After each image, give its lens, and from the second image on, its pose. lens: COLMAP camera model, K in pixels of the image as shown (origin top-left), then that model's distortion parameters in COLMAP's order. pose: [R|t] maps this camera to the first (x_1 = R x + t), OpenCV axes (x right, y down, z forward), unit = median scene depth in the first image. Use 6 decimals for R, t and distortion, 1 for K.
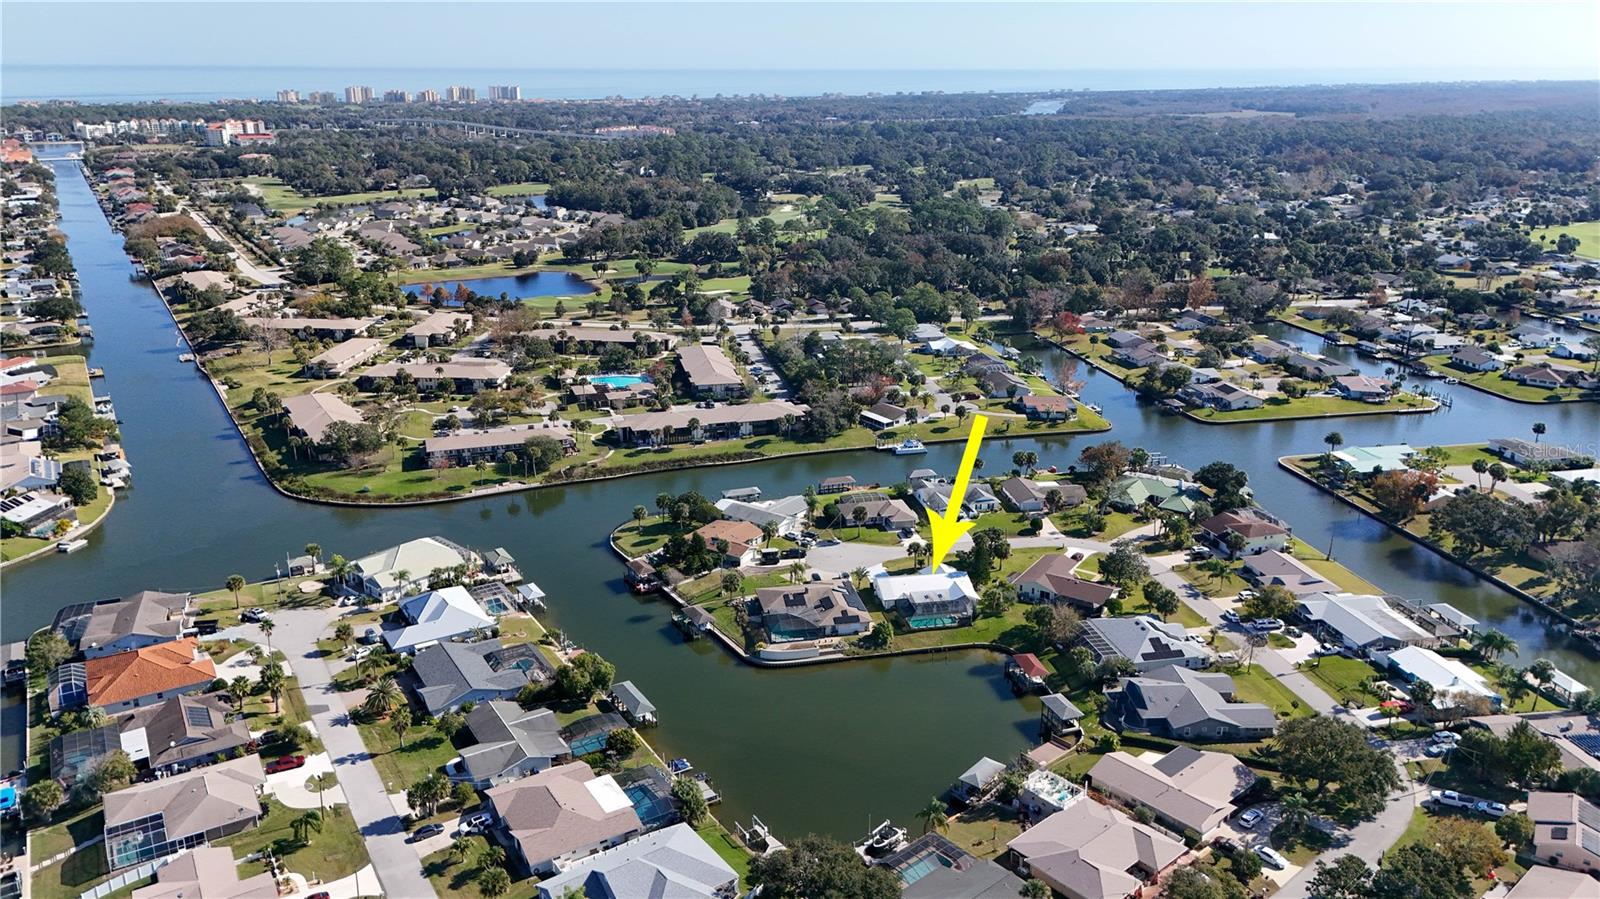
lens RADIAL K [[1172.8, 0, 800.0], [0, 1172.8, 449.5], [0, 0, 1]] dist [0.075520, -0.074561]
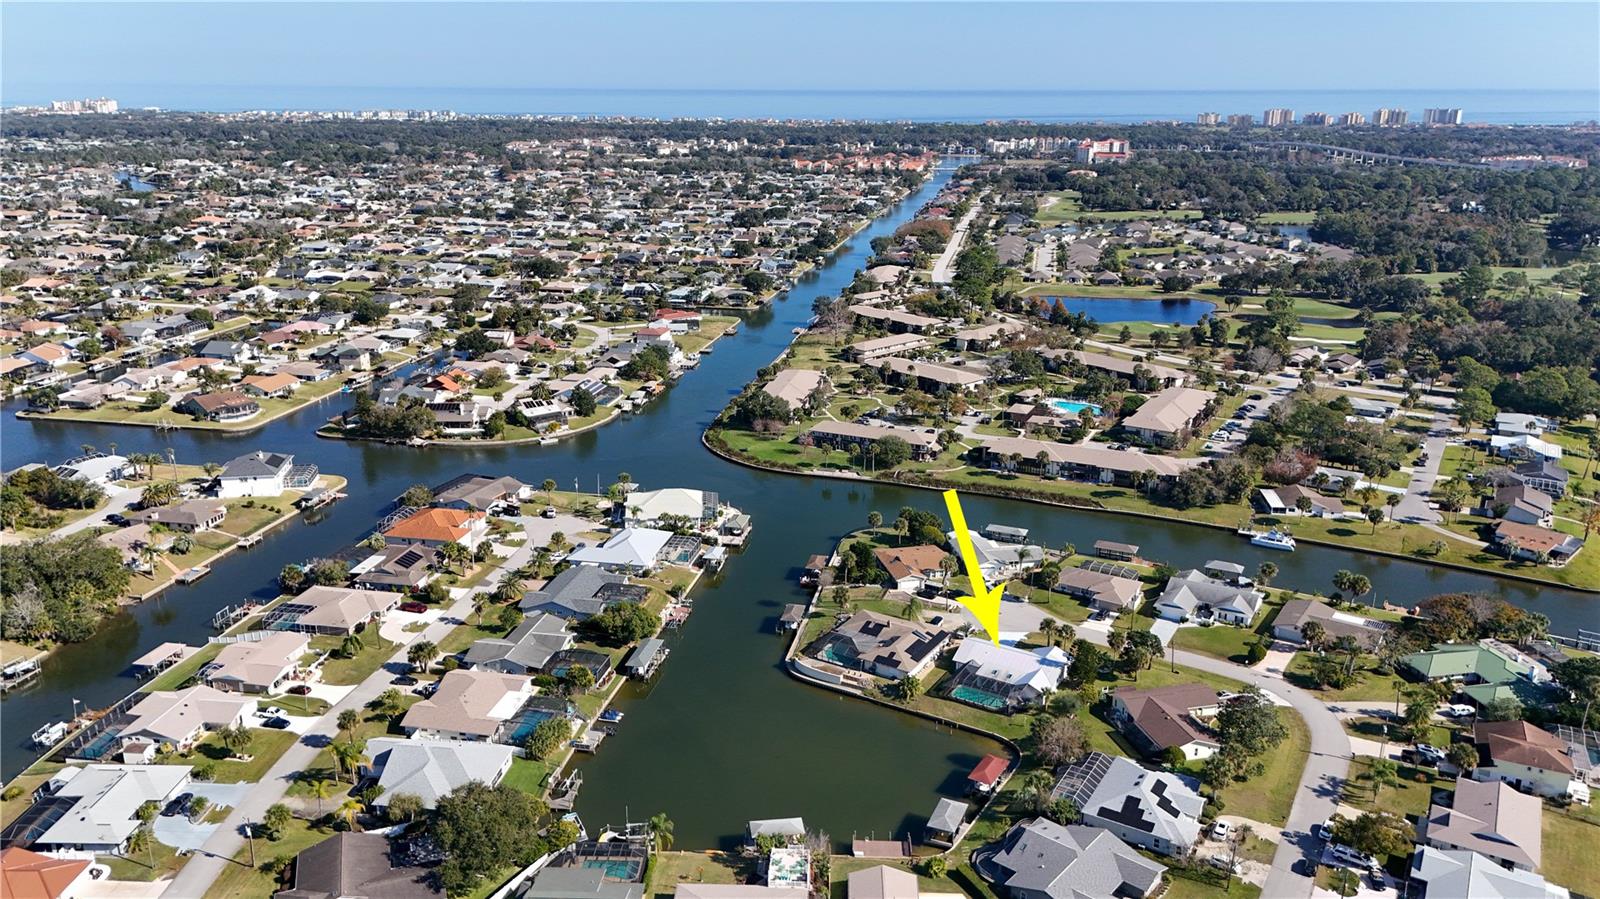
lens RADIAL K [[1172.8, 0, 800.0], [0, 1172.8, 449.5], [0, 0, 1]] dist [0.075520, -0.074561]
pose [[0.729896, 0.202670, -0.652822, 0.416617], [-0.214080, 0.974765, 0.063263, -0.049366], [0.649170, 0.093581, 0.754865, 0.155653]]
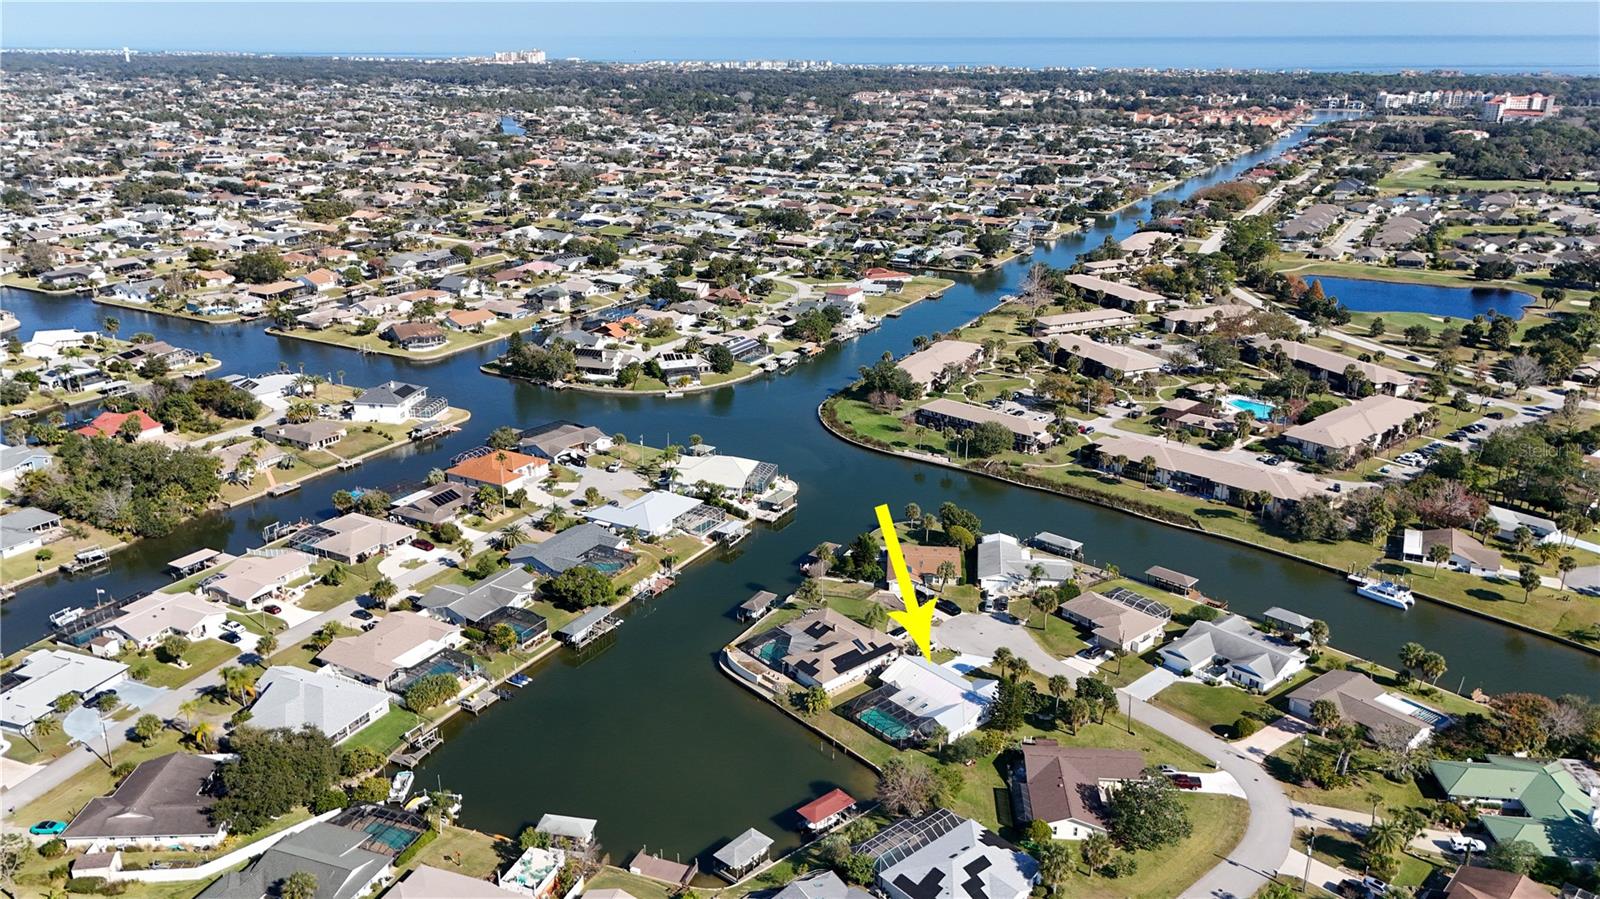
lens RADIAL K [[1172.8, 0, 800.0], [0, 1172.8, 449.5], [0, 0, 1]] dist [0.075520, -0.074561]
pose [[0.480451, 0.291143, -0.827286, 0.521011], [-0.272489, 0.946160, 0.174728, -0.118555], [0.833616, 0.141478, 0.533917, 0.360374]]
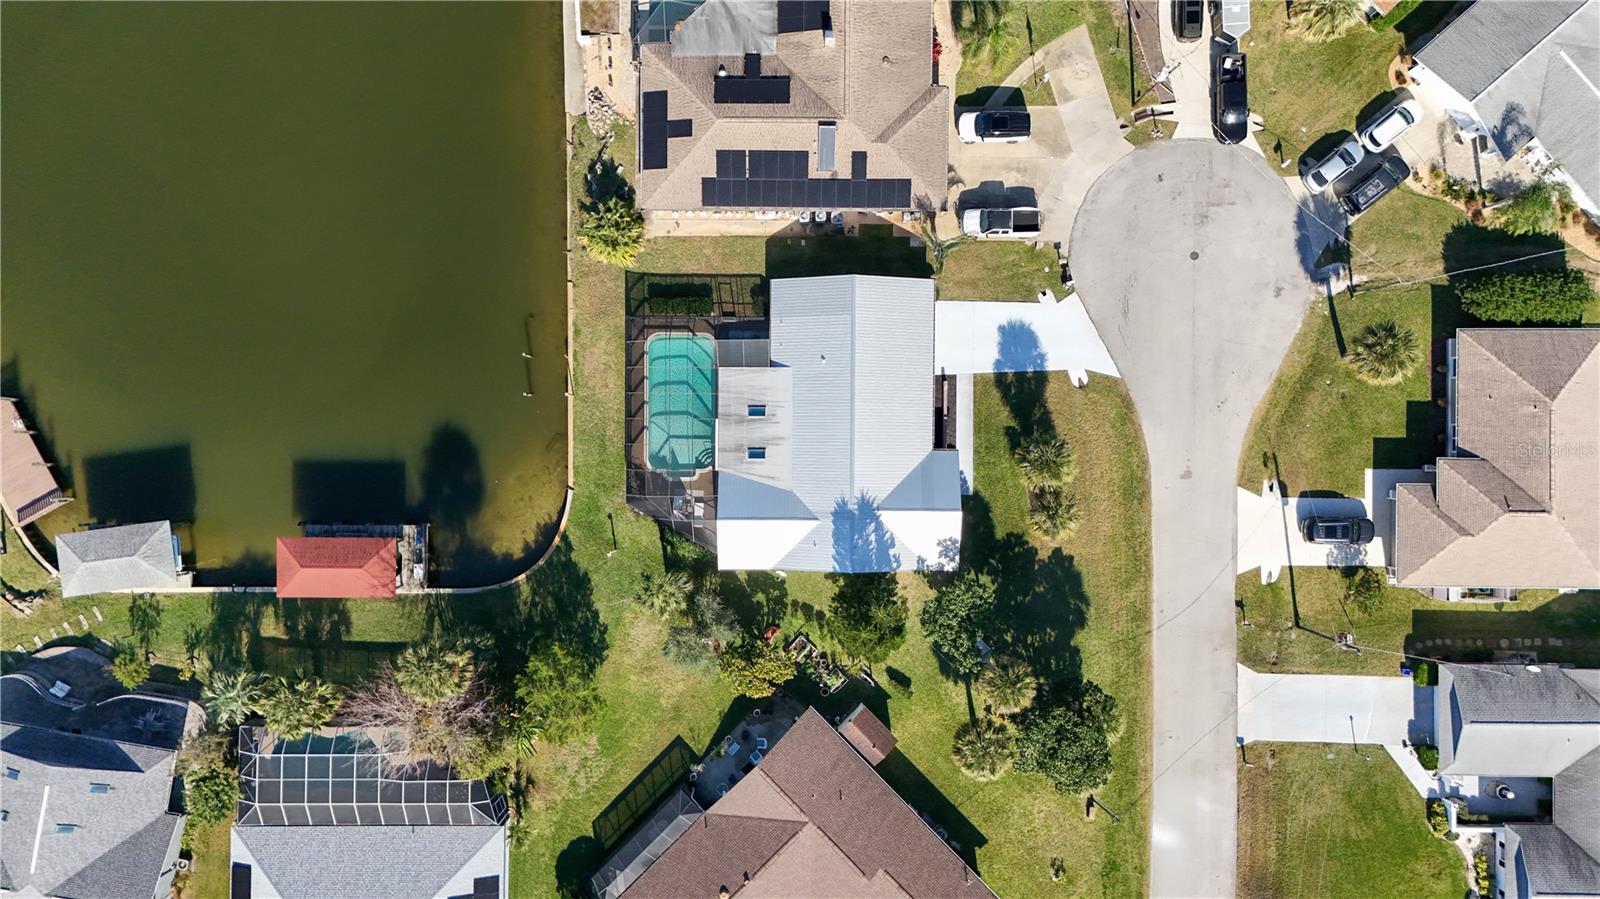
lens RADIAL K [[1172.8, 0, 800.0], [0, 1172.8, 449.5], [0, 0, 1]] dist [0.075520, -0.074561]
pose [[-0.207027, 0.977935, 0.027999, 0.080339], [-0.300098, -0.090717, 0.949585, -0.141528], [0.931172, 0.188187, 0.312257, 0.685488]]
